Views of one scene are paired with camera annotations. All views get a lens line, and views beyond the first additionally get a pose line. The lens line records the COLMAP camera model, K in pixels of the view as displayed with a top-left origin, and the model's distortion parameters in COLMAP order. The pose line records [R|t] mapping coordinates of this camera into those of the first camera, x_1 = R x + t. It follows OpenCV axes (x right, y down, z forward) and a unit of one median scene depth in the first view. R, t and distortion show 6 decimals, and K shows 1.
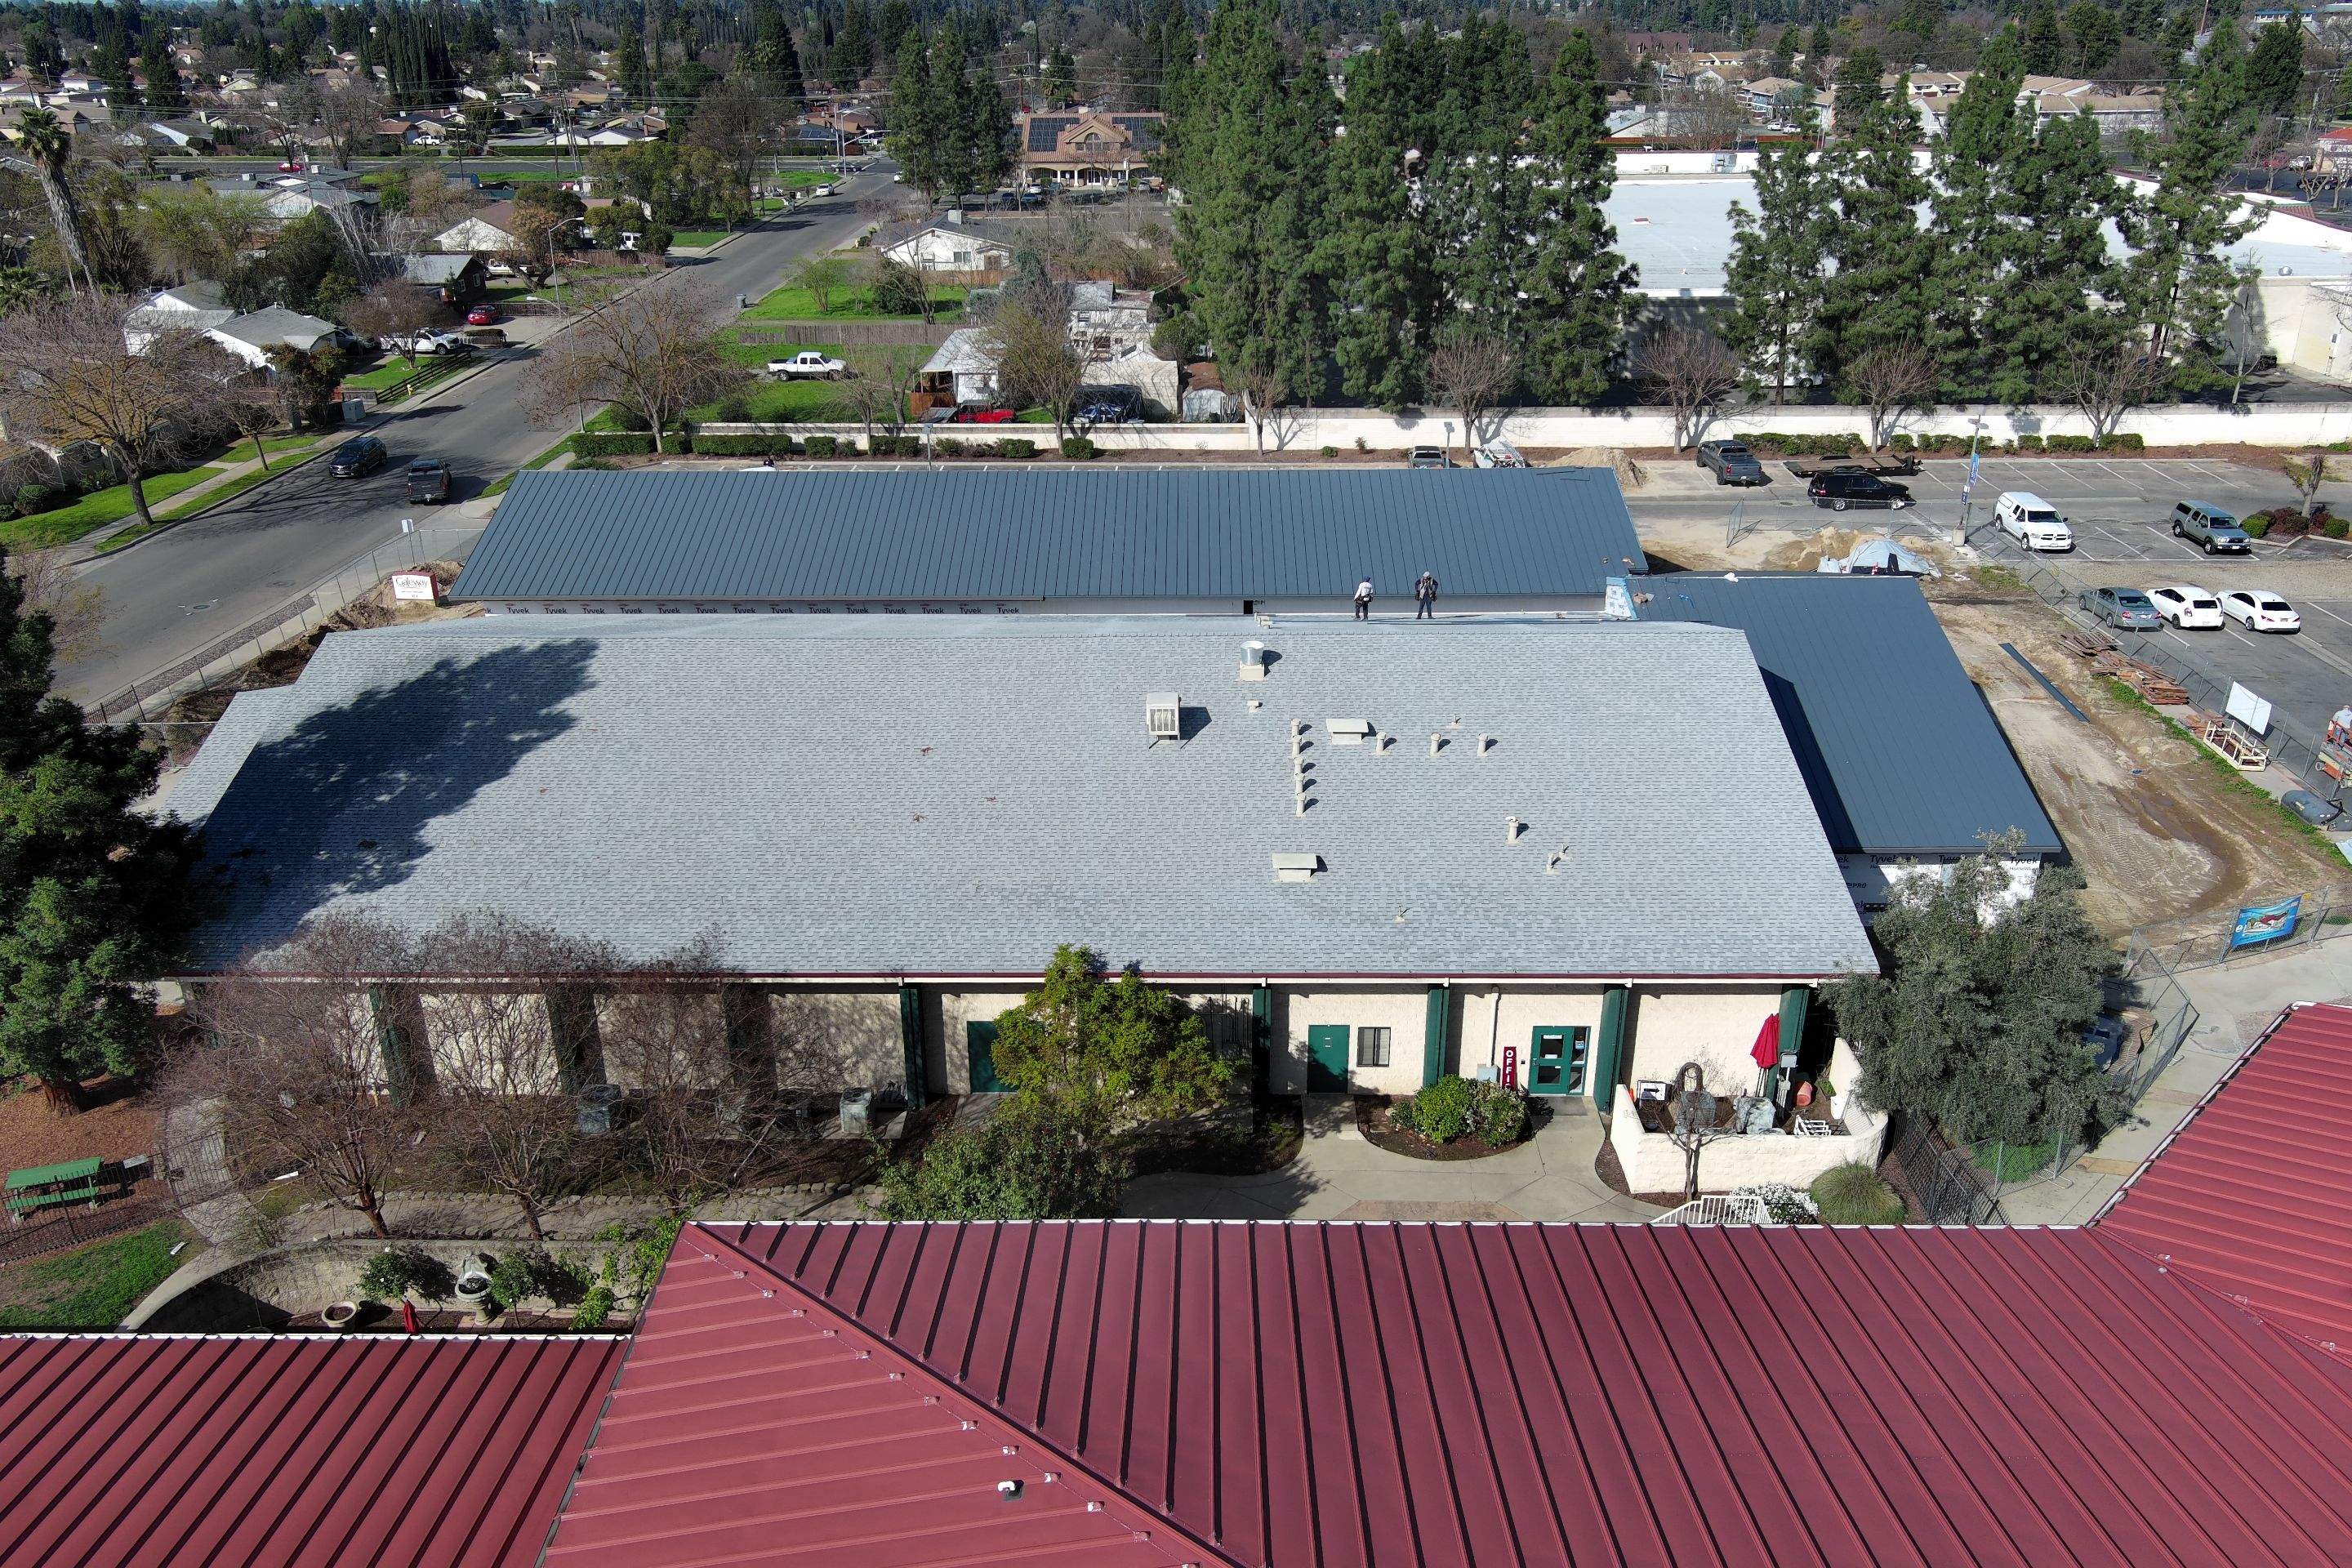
lens RADIAL K [[1821.6, 0, 1176.0], [0, 1821.6, 784.0], [0, 0, 1]] dist [0.004486, 0.010151]
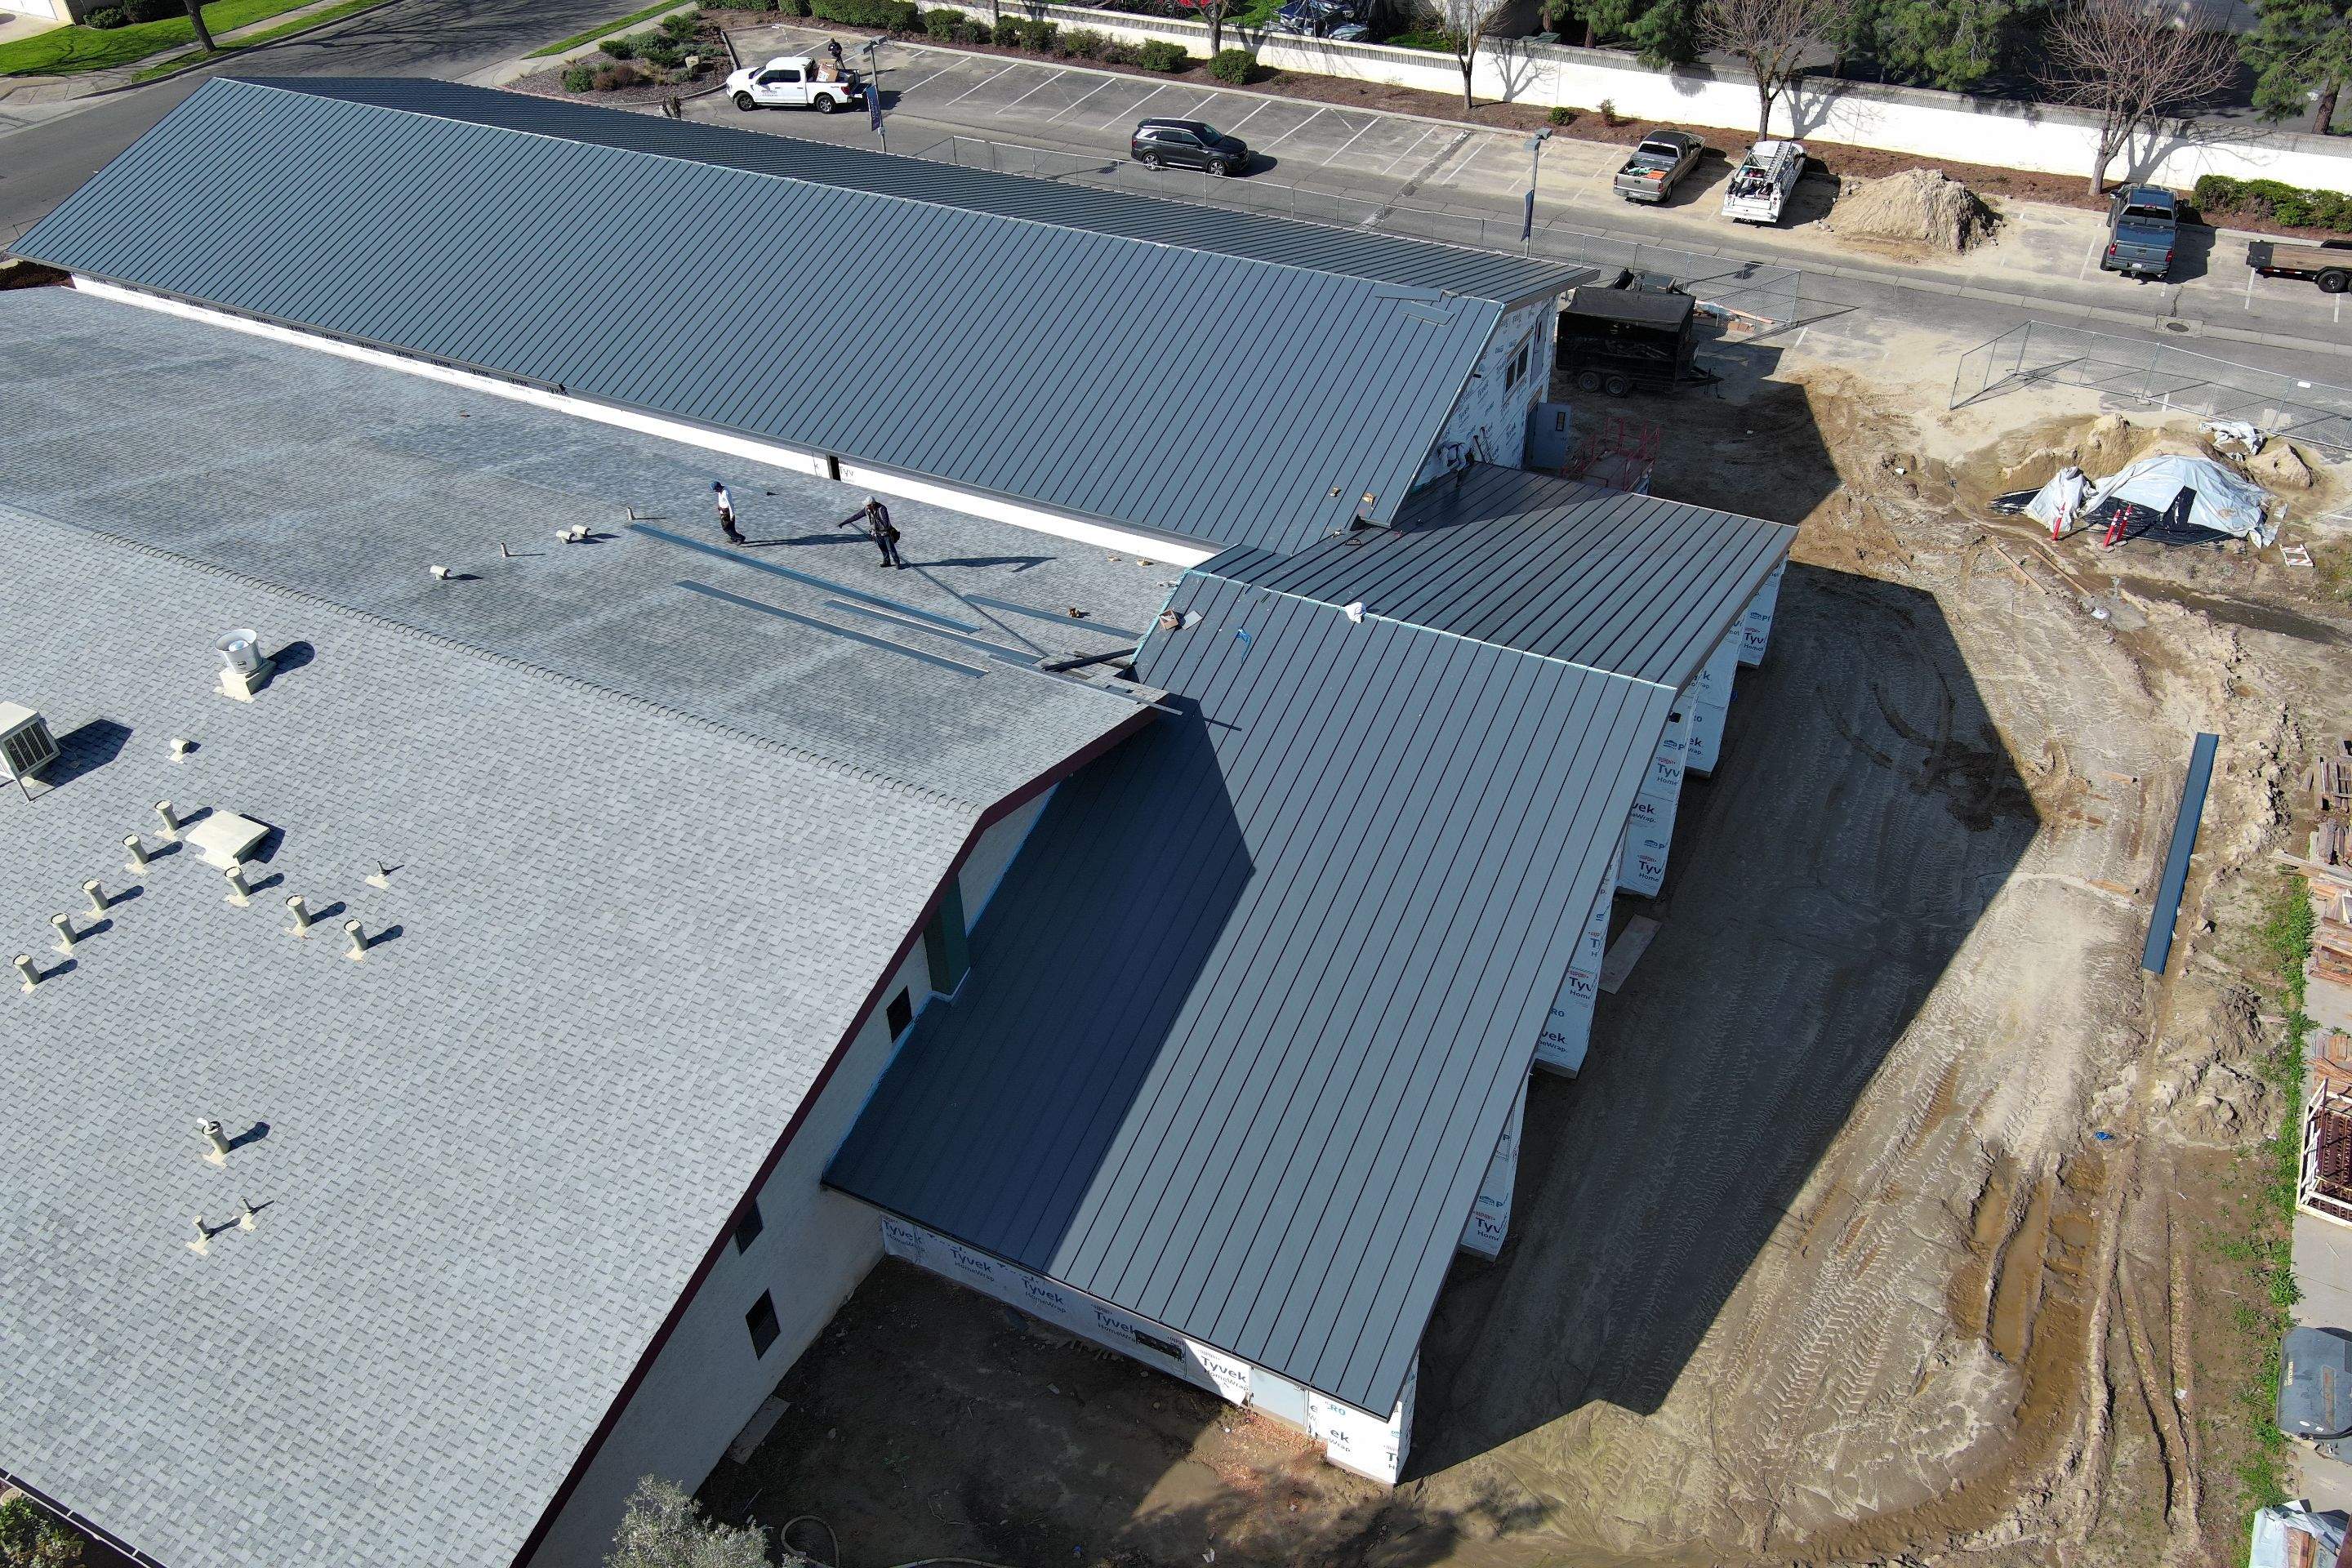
lens RADIAL K [[1821.6, 0, 1176.0], [0, 1821.6, 784.0], [0, 0, 1]] dist [0.004486, 0.010151]
pose [[0.896581, 0.263418, -0.356024, 0.267045], [-0.158137, 0.941306, 0.298222, -0.126746], [0.413685, -0.211080, 0.885613, 0.270003]]
